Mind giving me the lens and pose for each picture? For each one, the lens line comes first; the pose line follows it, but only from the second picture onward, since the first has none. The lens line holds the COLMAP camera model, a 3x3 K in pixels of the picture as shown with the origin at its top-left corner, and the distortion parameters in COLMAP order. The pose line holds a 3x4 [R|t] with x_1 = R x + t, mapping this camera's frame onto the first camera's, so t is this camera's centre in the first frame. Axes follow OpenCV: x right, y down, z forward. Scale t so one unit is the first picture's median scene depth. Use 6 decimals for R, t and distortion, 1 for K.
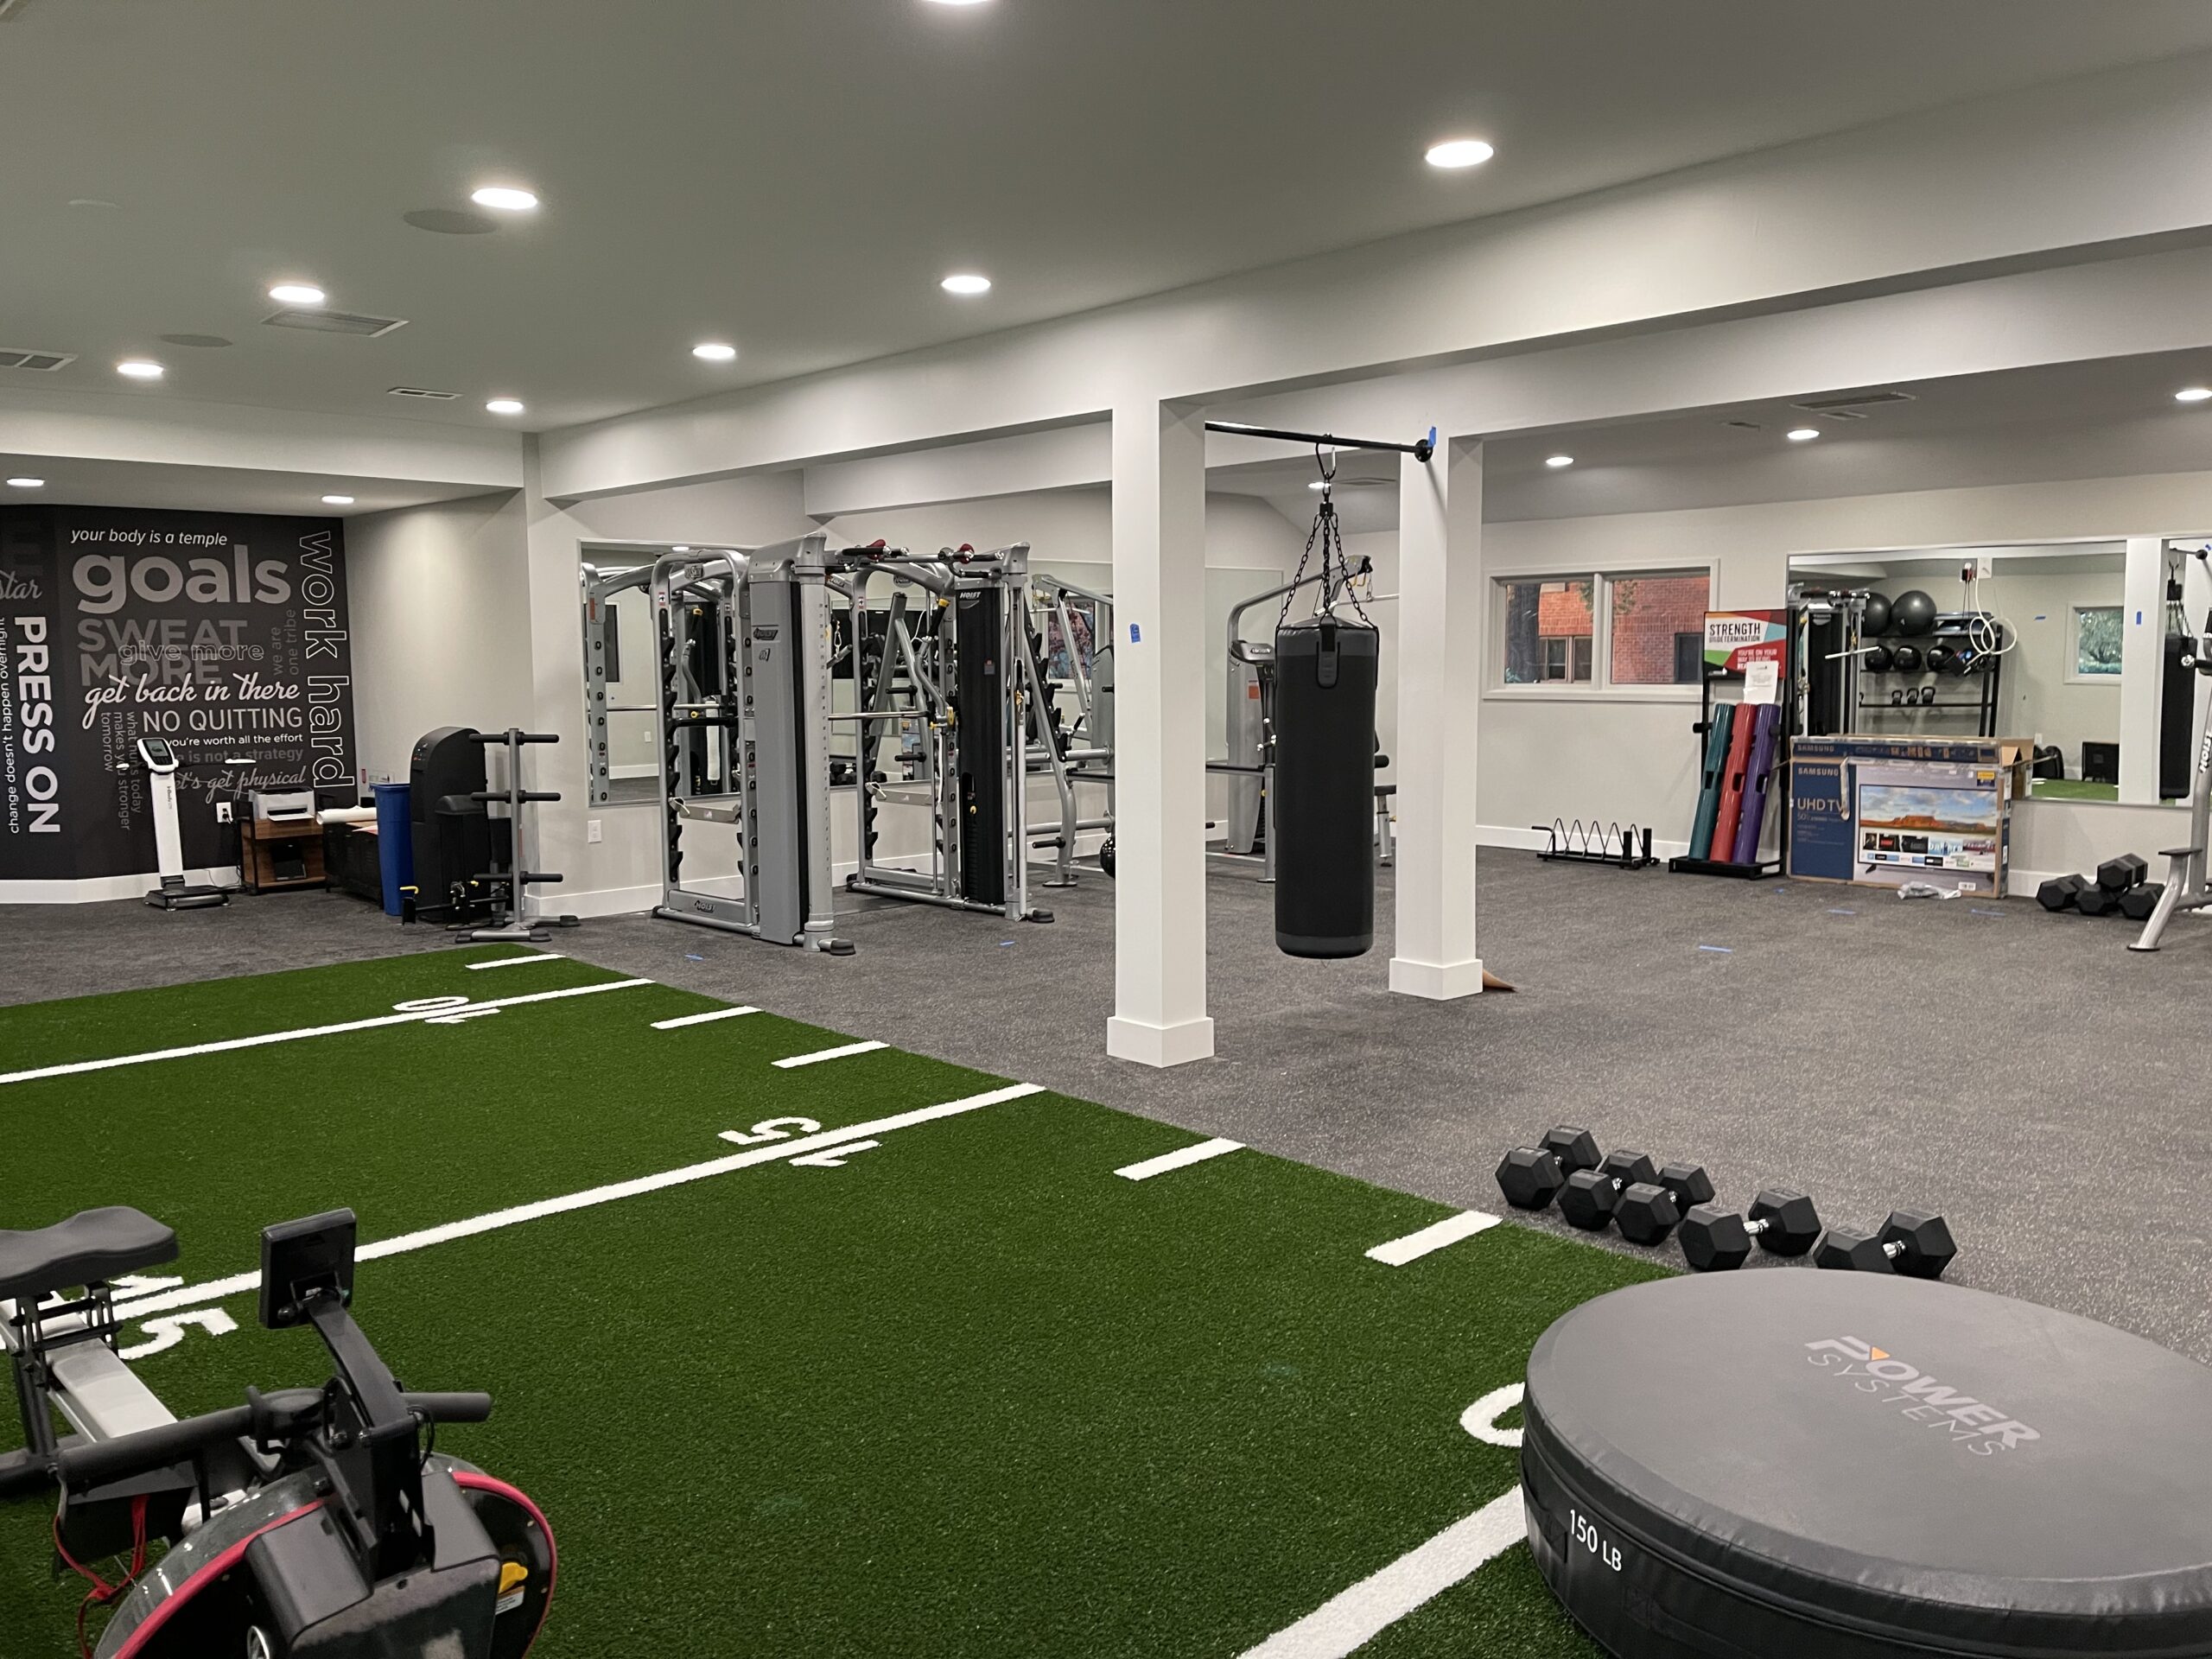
lens RADIAL K [[1679.7, 0, 1104.3], [0, 1679.7, 827.6], [0, 0, 1]] dist [0.031799, -0.011145]
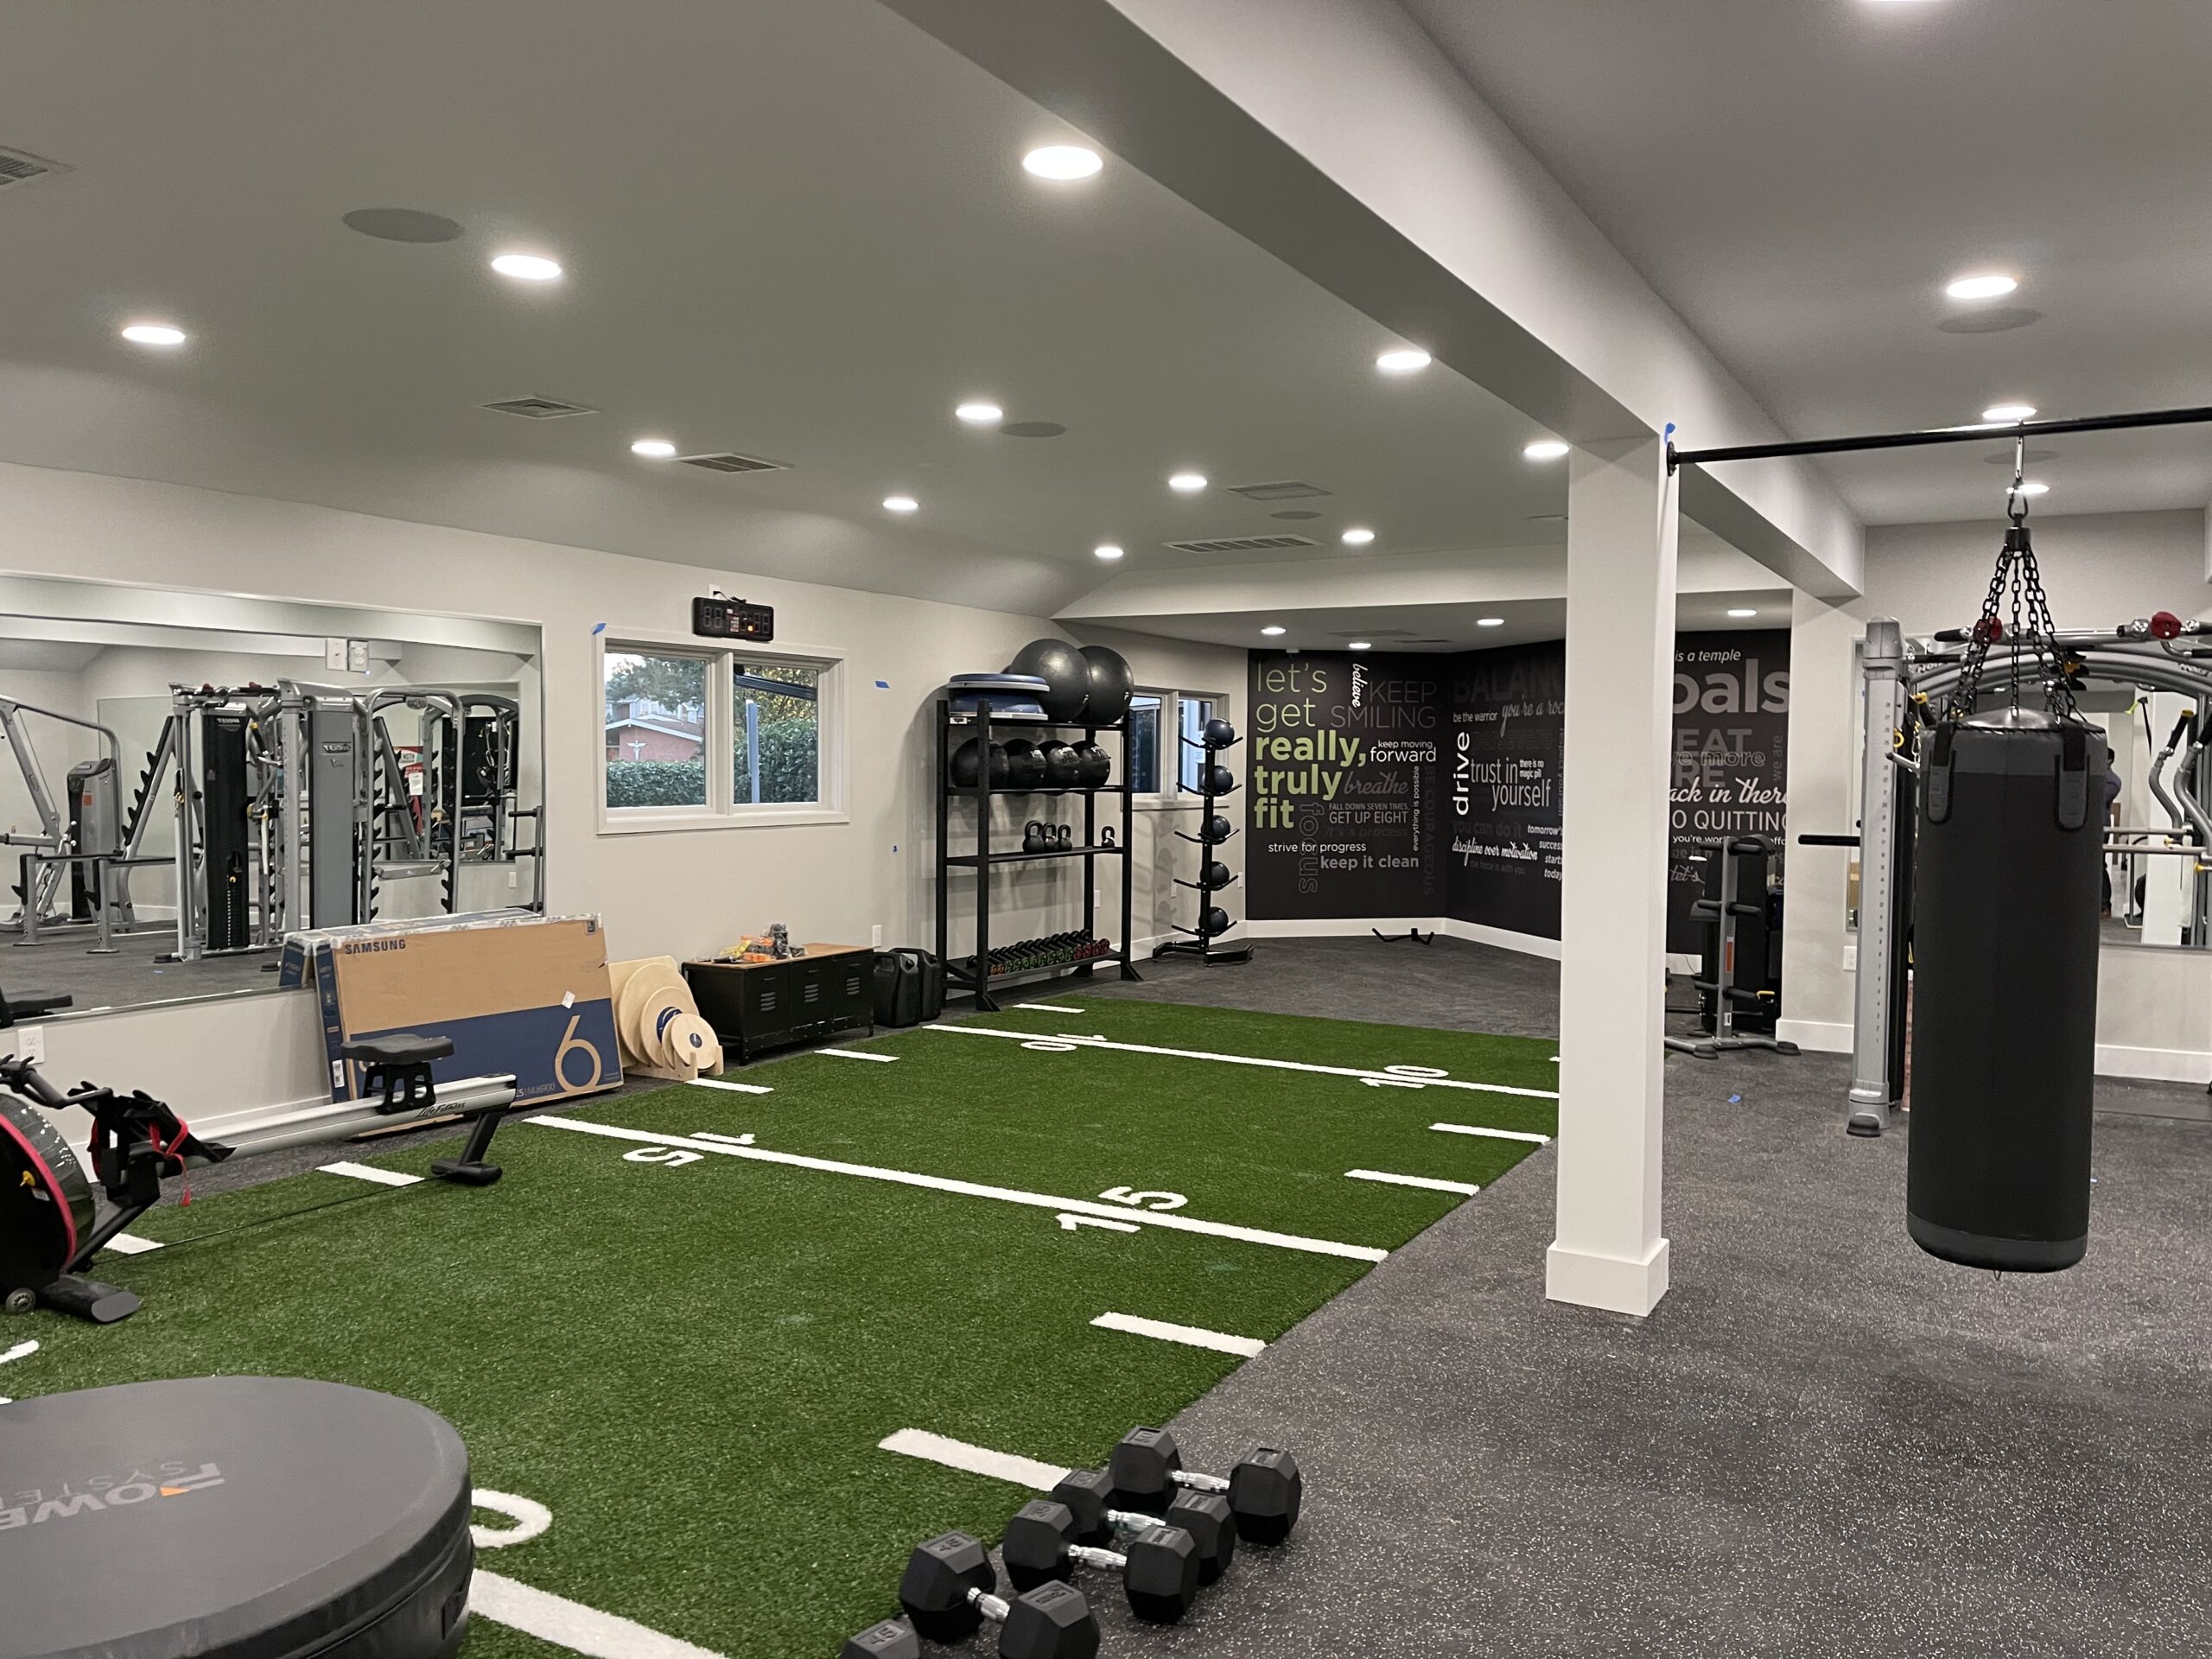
lens RADIAL K [[1679.7, 0, 1103.7], [0, 1679.7, 832.9], [0, 0, 1]] dist [0.031799, -0.011145]
pose [[0.271433, 0.053394, -0.960975, 0.417129], [-0.110748, 0.993561, 0.023923, -0.038640], [0.956064, 0.099932, 0.275598, 0.332833]]
